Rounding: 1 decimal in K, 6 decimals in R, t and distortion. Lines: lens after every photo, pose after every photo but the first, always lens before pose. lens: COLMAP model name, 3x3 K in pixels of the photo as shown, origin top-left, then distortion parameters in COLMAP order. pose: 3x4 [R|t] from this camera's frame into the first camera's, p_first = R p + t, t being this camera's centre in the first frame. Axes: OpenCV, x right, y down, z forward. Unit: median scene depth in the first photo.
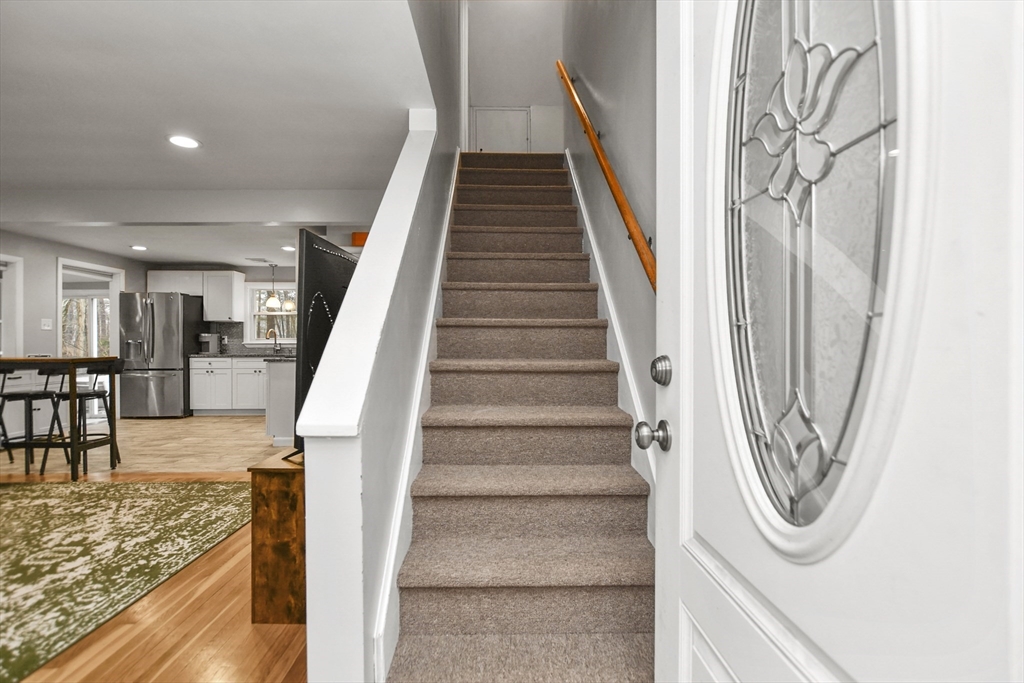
lens RADIAL K [[451.2, 0, 509.5], [0, 451.2, 342.9], [0, 0, 1]] dist [-0.012002, 0.003595]
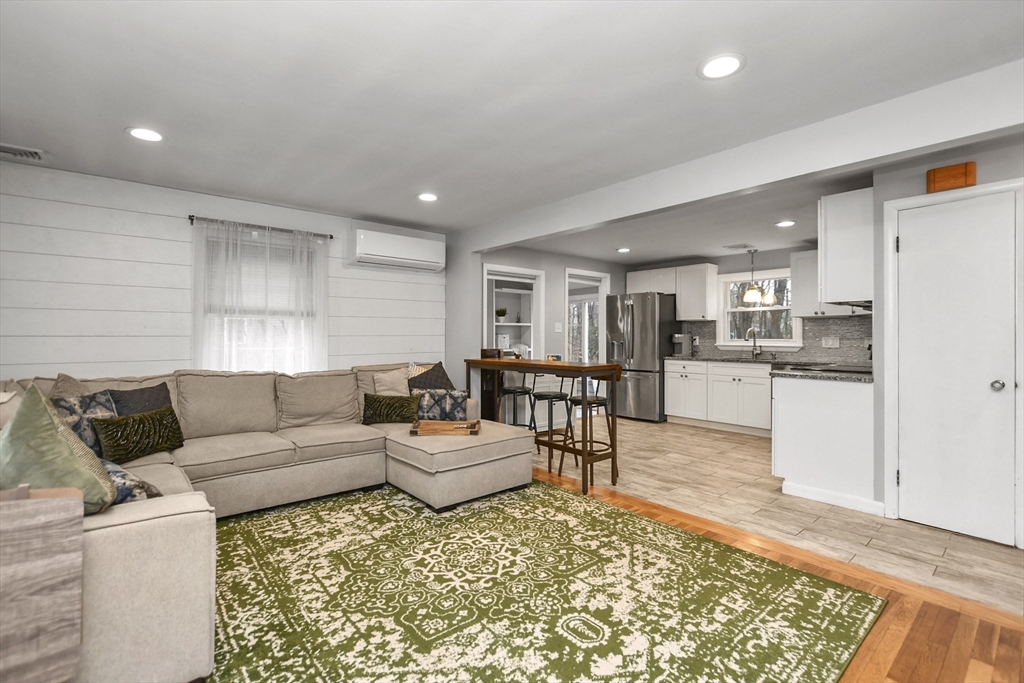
lens RADIAL K [[463.4, 0, 509.2], [0, 463.4, 333.8], [0, 0, 1]] dist [-0.010449, 0.000379]
pose [[0.629767, -0.000479, -0.776784, -0.286265], [-0.004376, 0.999982, -0.004165, -0.029307], [0.776772, 0.006022, 0.629753, 0.231906]]
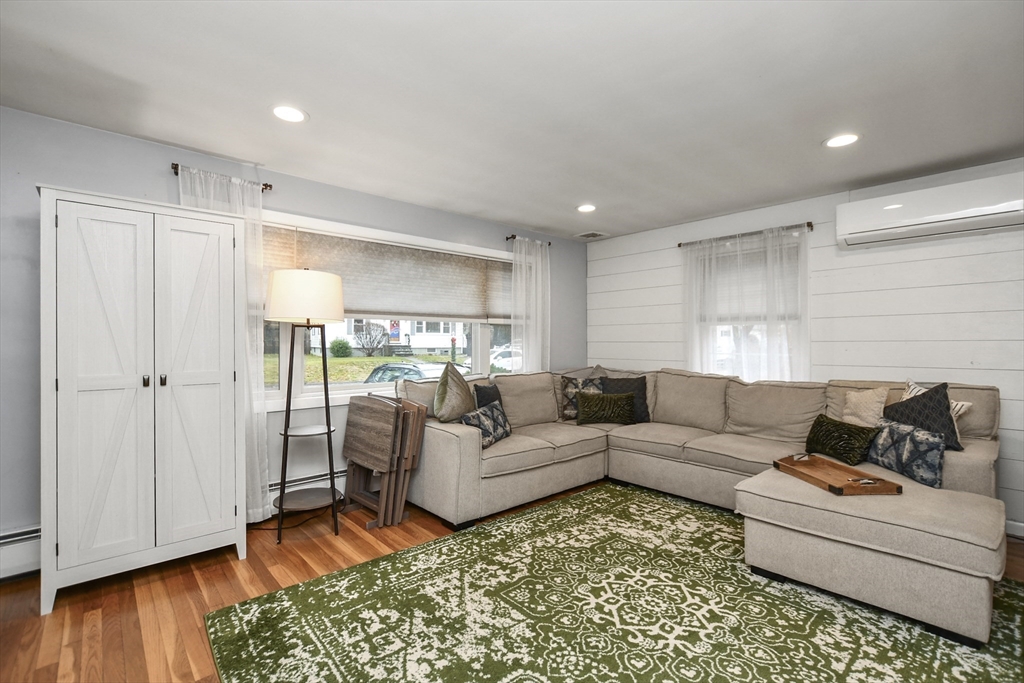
lens RADIAL K [[459.3, 0, 508.1], [0, 459.3, 342.0], [0, 0, 1]] dist [-0.009917, 0.000313]
pose [[-0.756430, -0.000818, -0.654074, -0.348840], [-0.001131, 0.999999, 0.000058, -0.024879], [0.654073, 0.000784, -0.756431, 0.919128]]
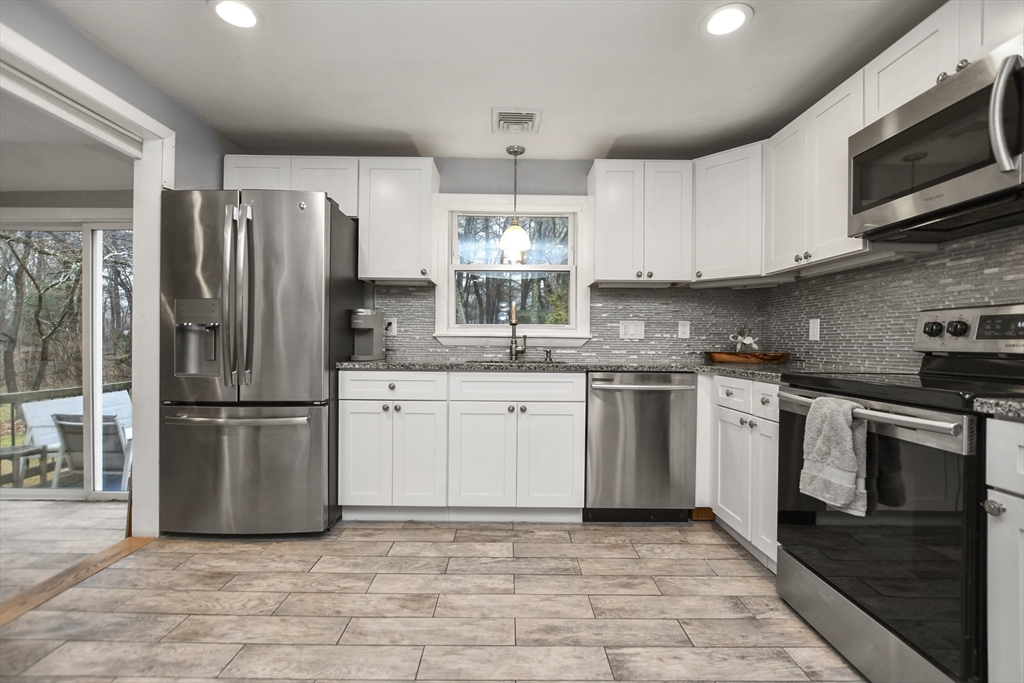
lens RADIAL K [[451.2, 0, 509.5], [0, 451.2, 342.9], [0, 0, 1]] dist [-0.012002, 0.003595]
pose [[0.999723, 0.011995, -0.020261, -1.004627], [-0.011909, 0.999919, 0.004390, 0.011295], [0.020312, -0.004148, 0.999785, 1.114071]]
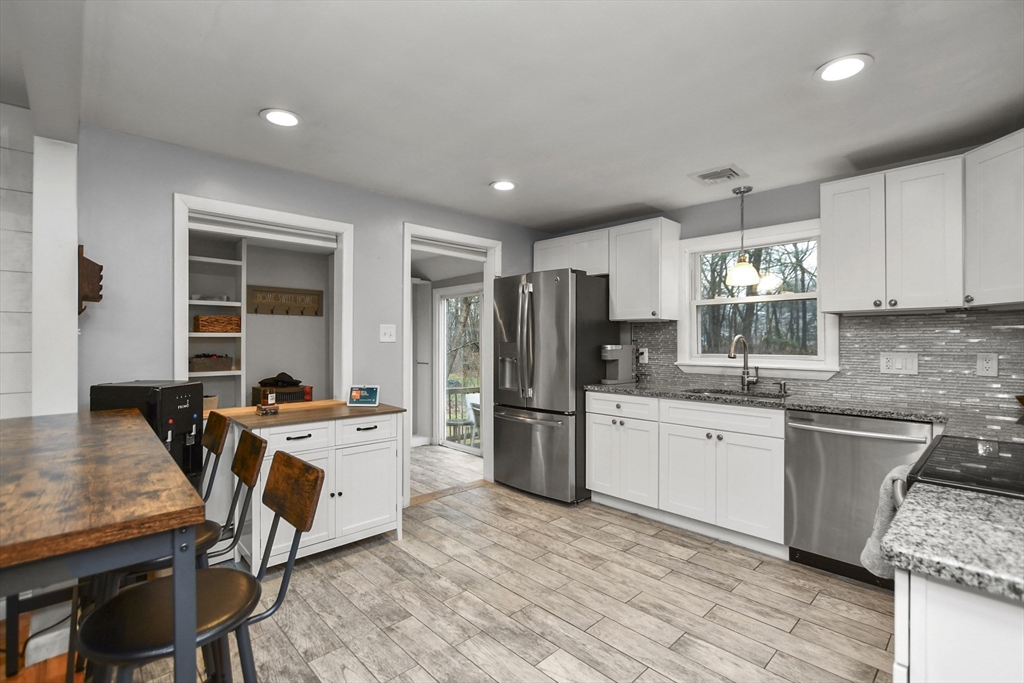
lens RADIAL K [[466.4, 0, 508.3], [0, 466.4, 340.0], [0, 0, 1]] dist [-0.013048, 0.006198]
pose [[0.671459, 0.002198, -0.741039, -0.658490], [-0.003822, 0.999993, -0.000497, -0.047110], [0.741032, 0.003166, 0.671462, 1.010627]]
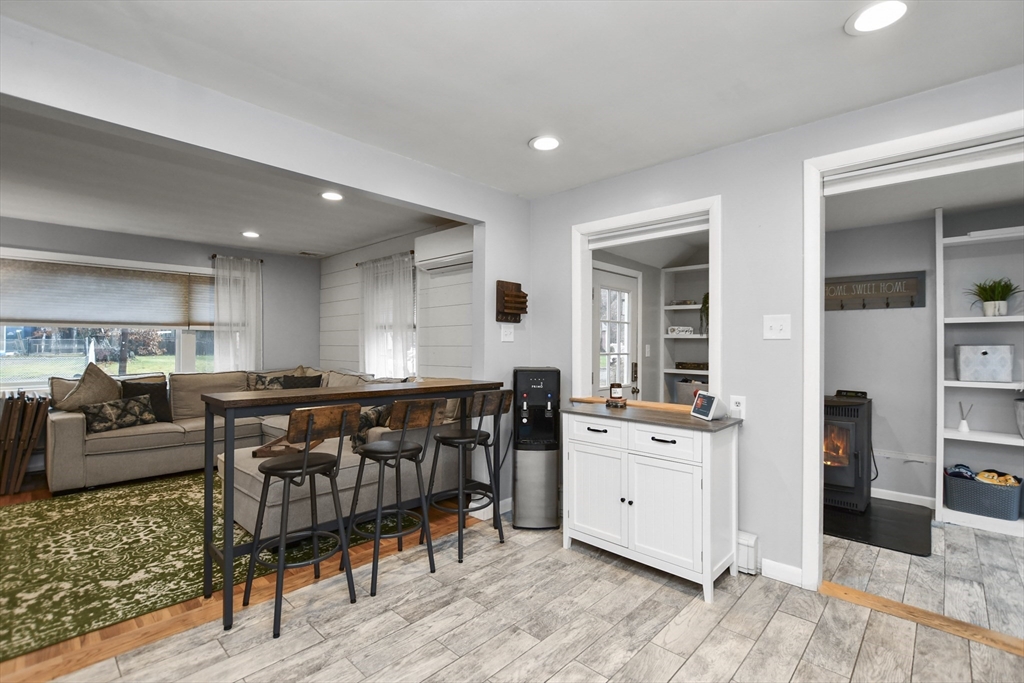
lens RADIAL K [[466.4, 0, 508.3], [0, 466.4, 340.0], [0, 0, 1]] dist [-0.013048, 0.006198]
pose [[-0.706608, -0.007775, -0.707562, -0.771436], [-0.003771, 0.999967, -0.007223, -0.035179], [0.707595, -0.002435, -0.706614, 1.650787]]
